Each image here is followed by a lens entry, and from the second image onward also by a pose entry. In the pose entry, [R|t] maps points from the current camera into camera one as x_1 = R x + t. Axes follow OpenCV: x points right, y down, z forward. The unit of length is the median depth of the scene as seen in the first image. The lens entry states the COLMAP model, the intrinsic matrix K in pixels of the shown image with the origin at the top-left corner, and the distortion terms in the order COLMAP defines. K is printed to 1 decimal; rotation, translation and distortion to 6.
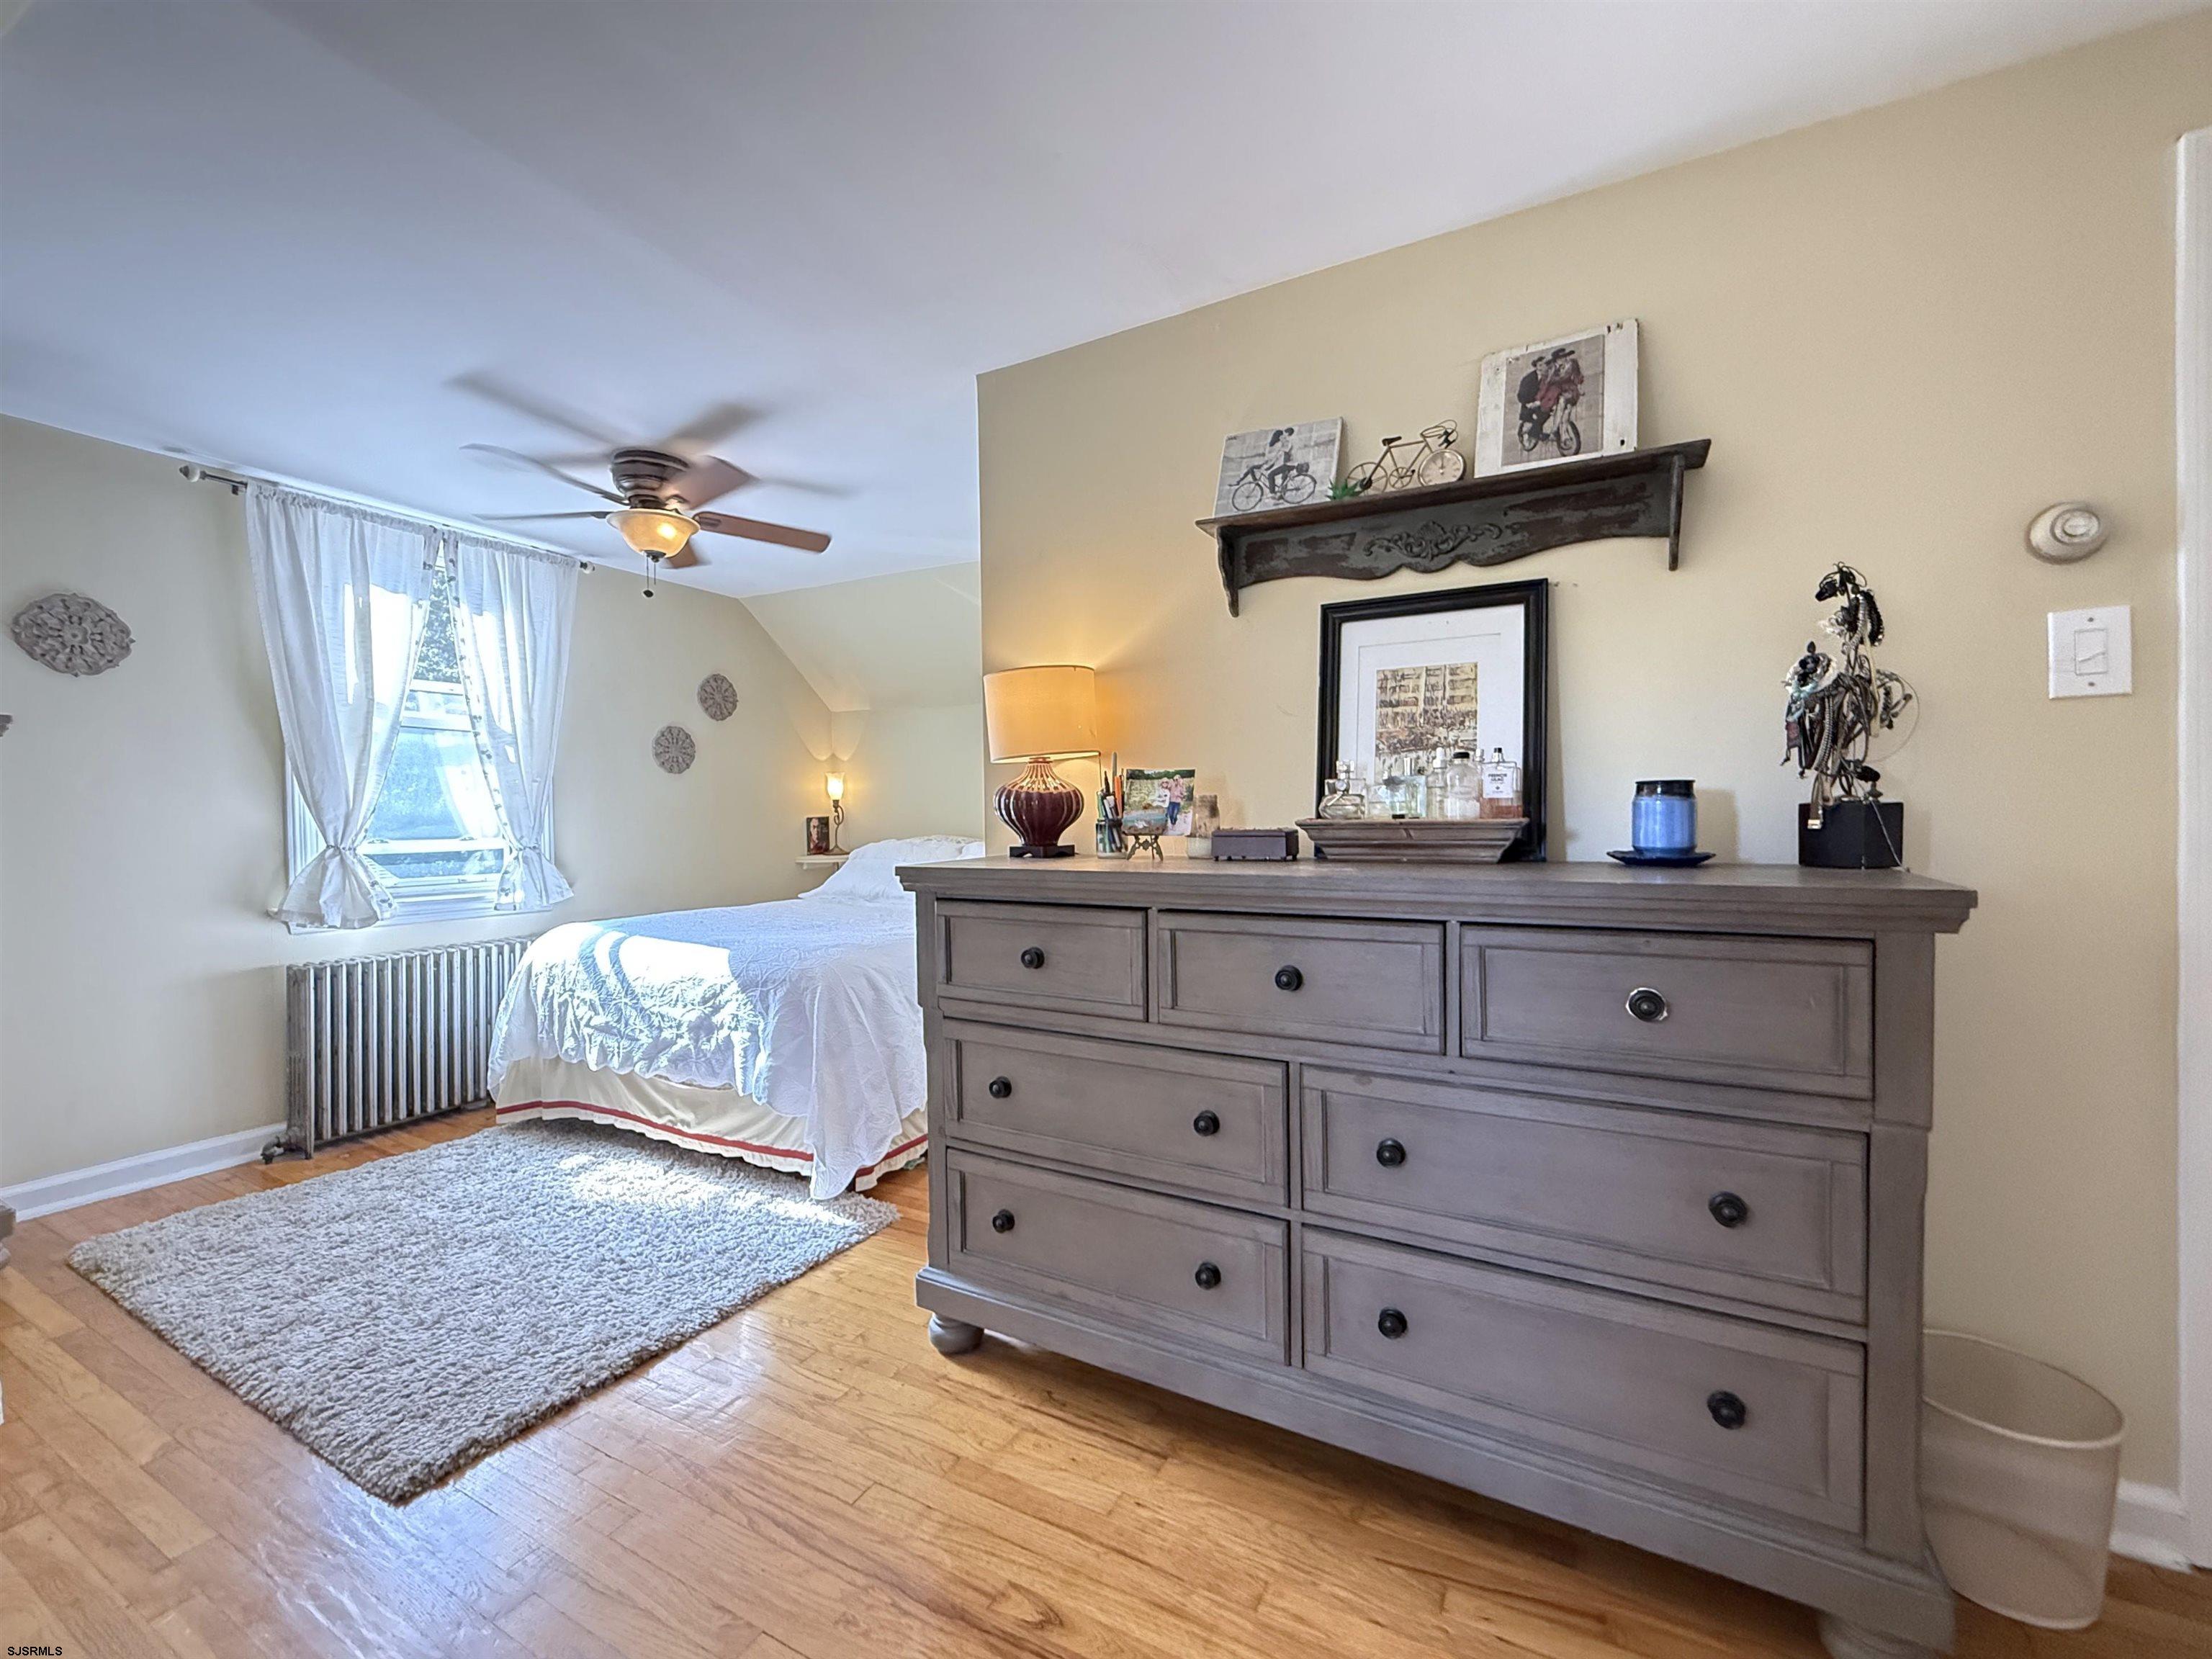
lens RADIAL K [[915.5, 0, 1099.7], [0, 915.5, 828.4], [0, 0, 1]] dist [0.000569, -0.000352]
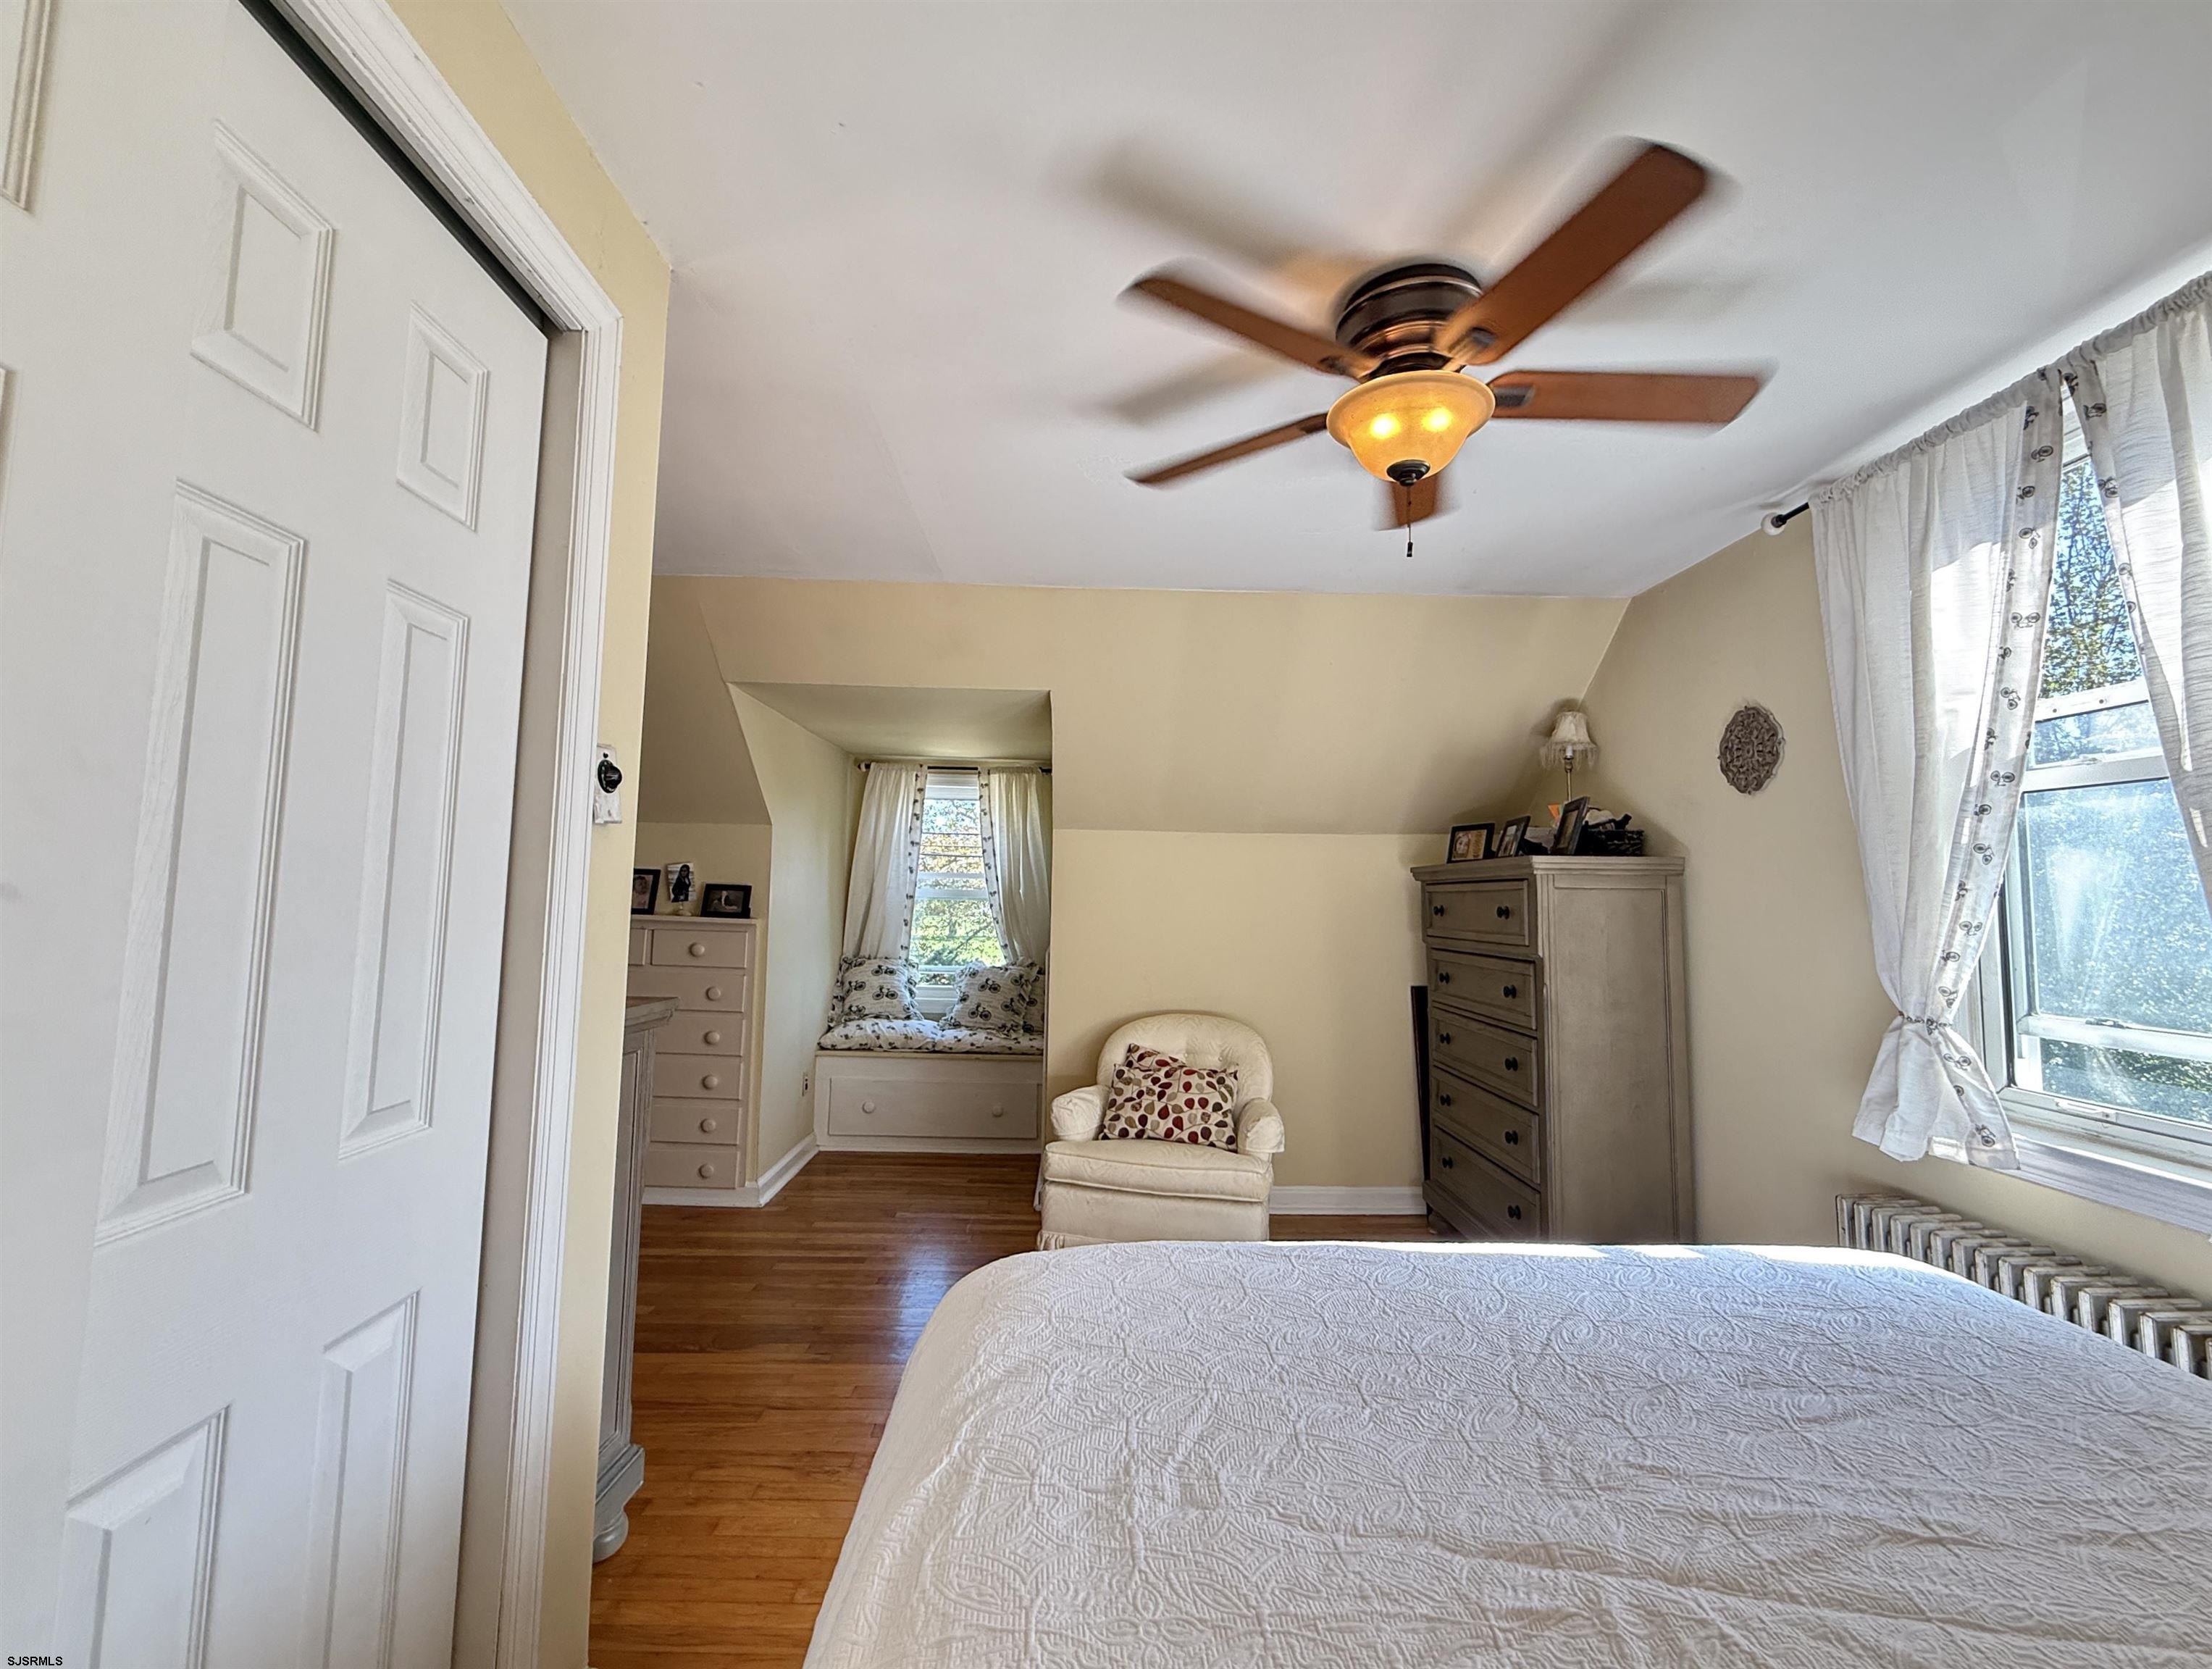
lens RADIAL K [[944.0, 0, 1095.7], [0, 944.0, 824.3], [0, 0, 1]] dist [0.001368, 0.000230]
pose [[-0.874651, -0.044307, -0.482724, -0.111095], [-0.017020, 0.998007, -0.060763, -0.092489], [0.484454, -0.044931, -0.873662, 2.087687]]
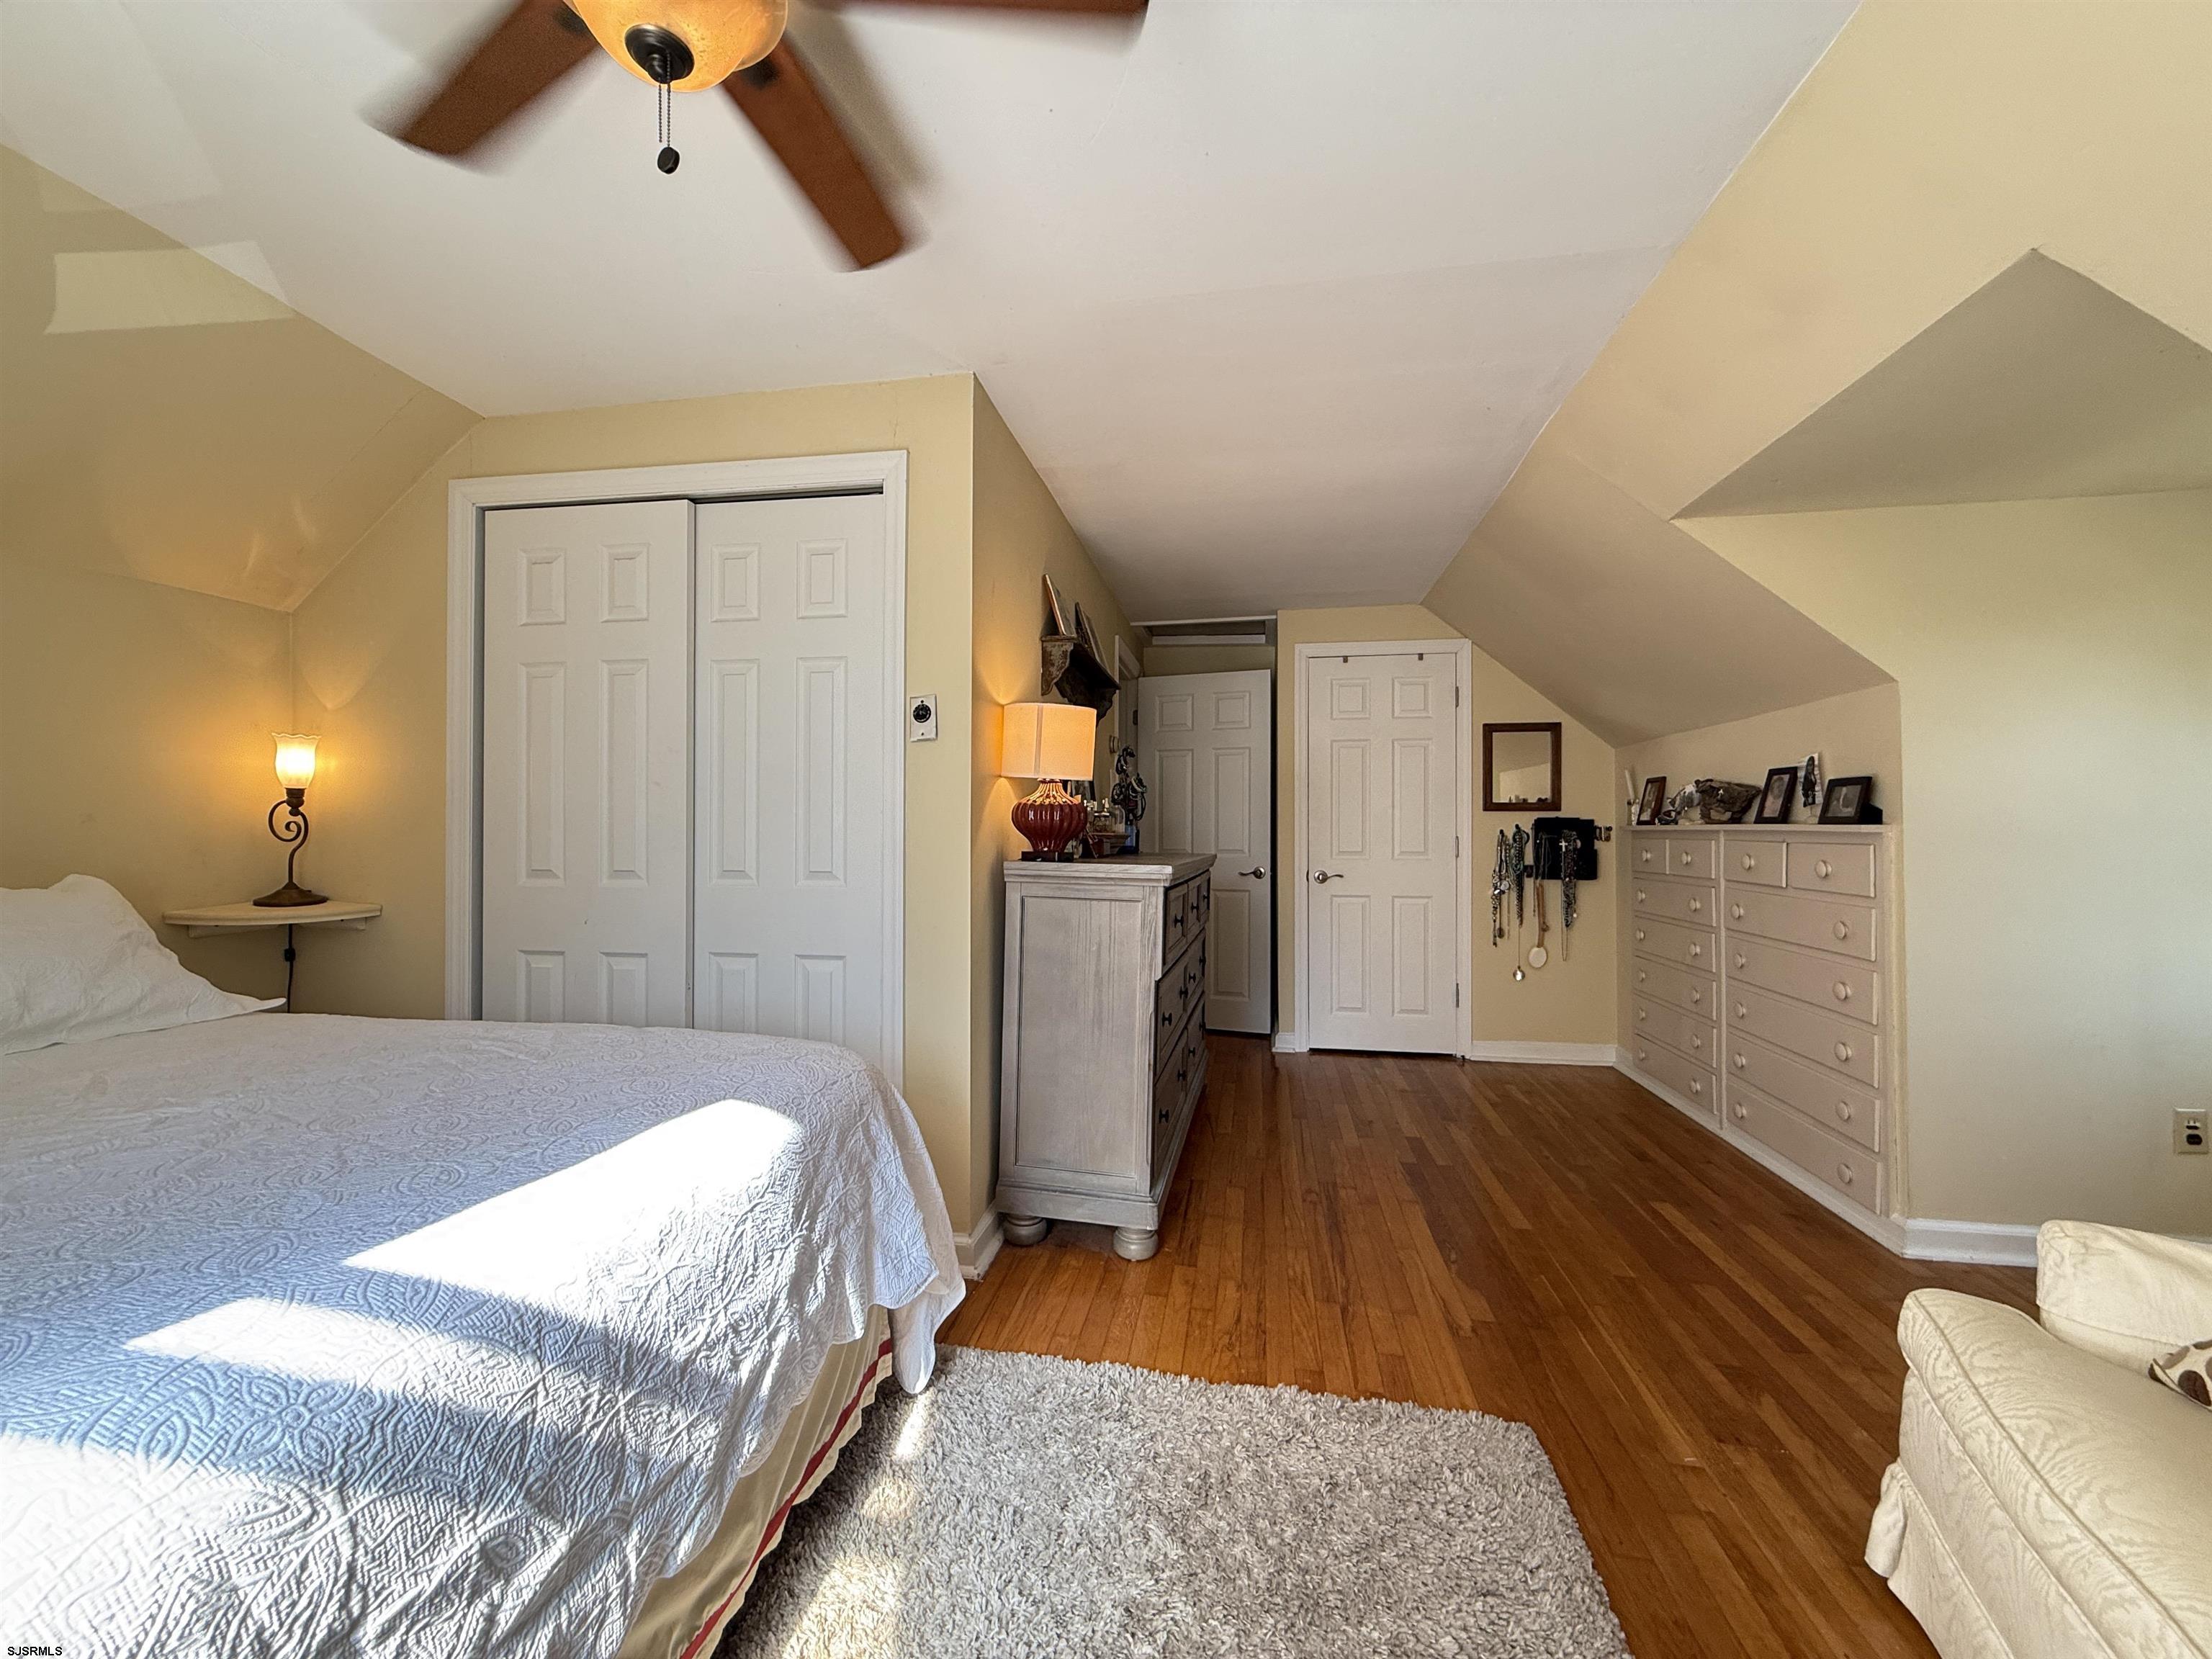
lens RADIAL K [[881.2, 0, 1098.5], [0, 881.2, 826.3], [0, 0, 1]] dist [-0.001129, 0.000500]
pose [[-0.311097, 0.021679, 0.950131, -1.293378], [0.013108, 0.999743, -0.018519, 0.008434], [-0.950288, 0.006693, -0.311301, 1.430868]]
